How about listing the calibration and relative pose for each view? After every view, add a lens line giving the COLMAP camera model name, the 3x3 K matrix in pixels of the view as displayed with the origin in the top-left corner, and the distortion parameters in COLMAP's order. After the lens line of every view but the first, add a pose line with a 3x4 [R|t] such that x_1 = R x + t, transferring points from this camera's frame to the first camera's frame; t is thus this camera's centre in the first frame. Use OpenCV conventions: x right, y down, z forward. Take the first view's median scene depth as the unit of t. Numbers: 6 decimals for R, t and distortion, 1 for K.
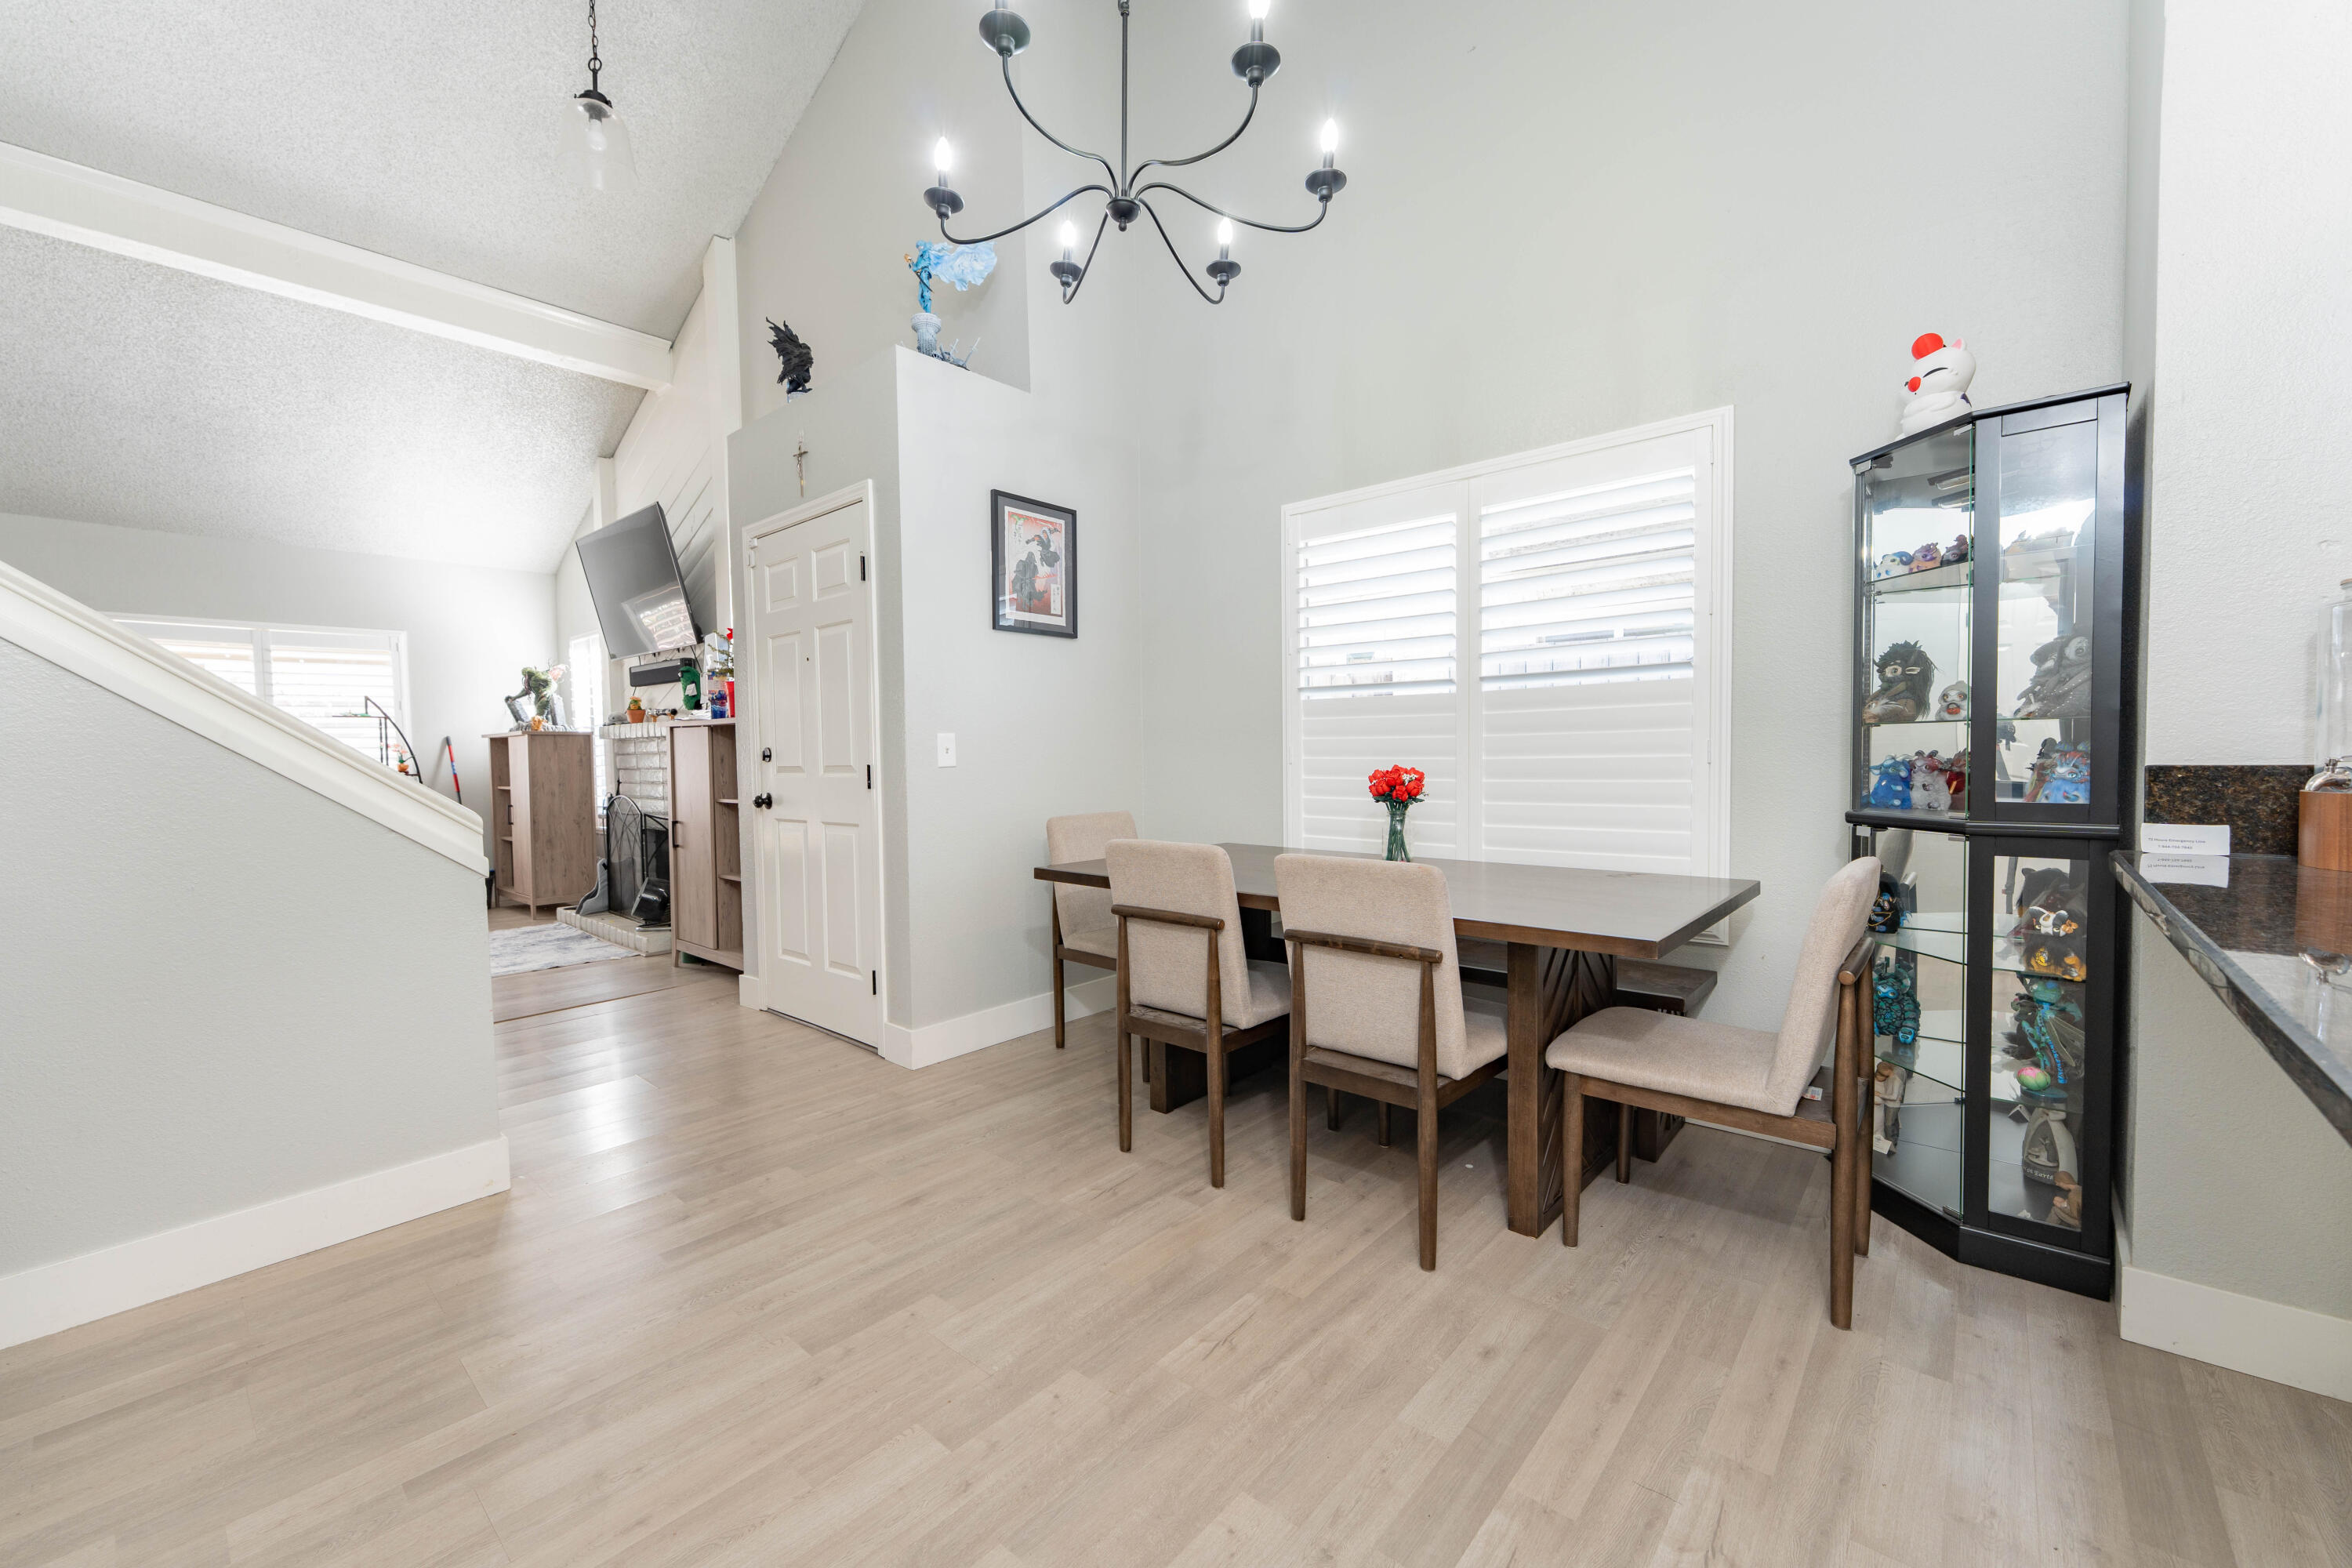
lens RADIAL K [[940.1, 0, 1172.6], [0, 940.1, 779.9], [0, 0, 1]] dist [-0.001003, -0.001629]
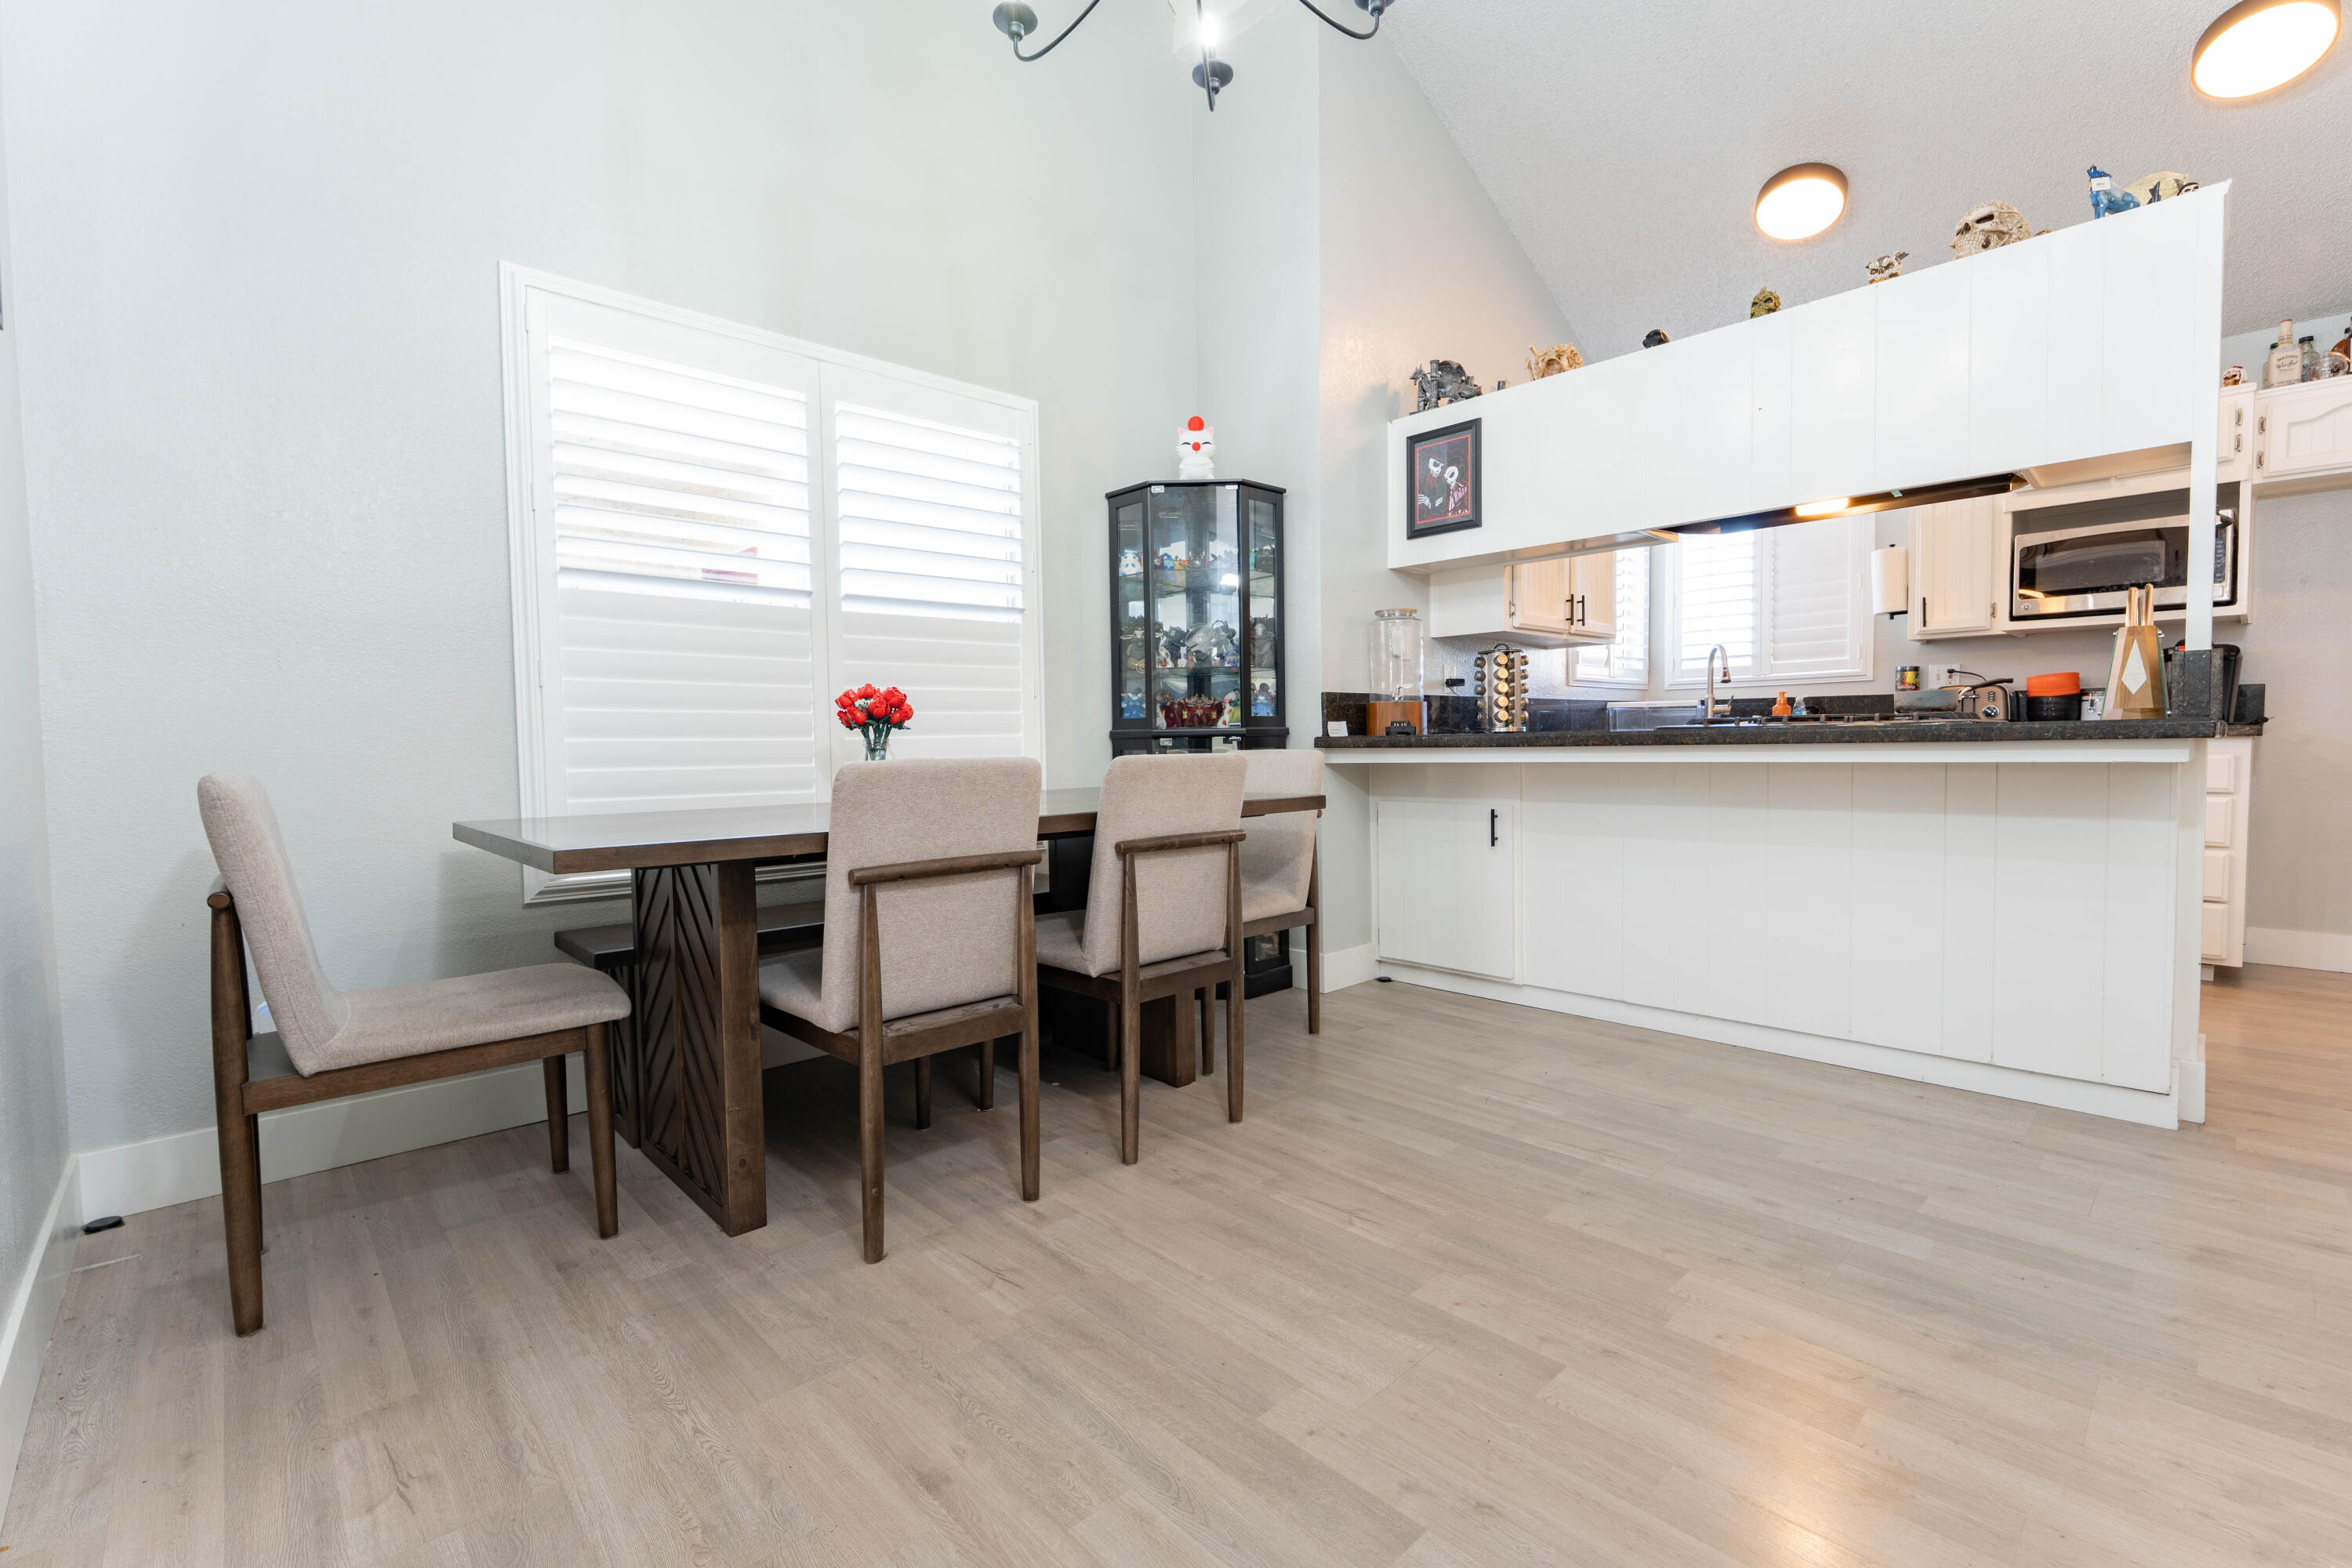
lens RADIAL K [[1010.3, 0, 1206.8], [0, 1010.3, 763.8], [0, 0, 1]] dist [0.008553, -0.004157]
pose [[0.073935, -0.005623, 0.997247, -0.482480], [0.049358, 0.998779, 0.001972, 0.051716], [-0.996041, 0.049076, 0.074122, 0.493209]]
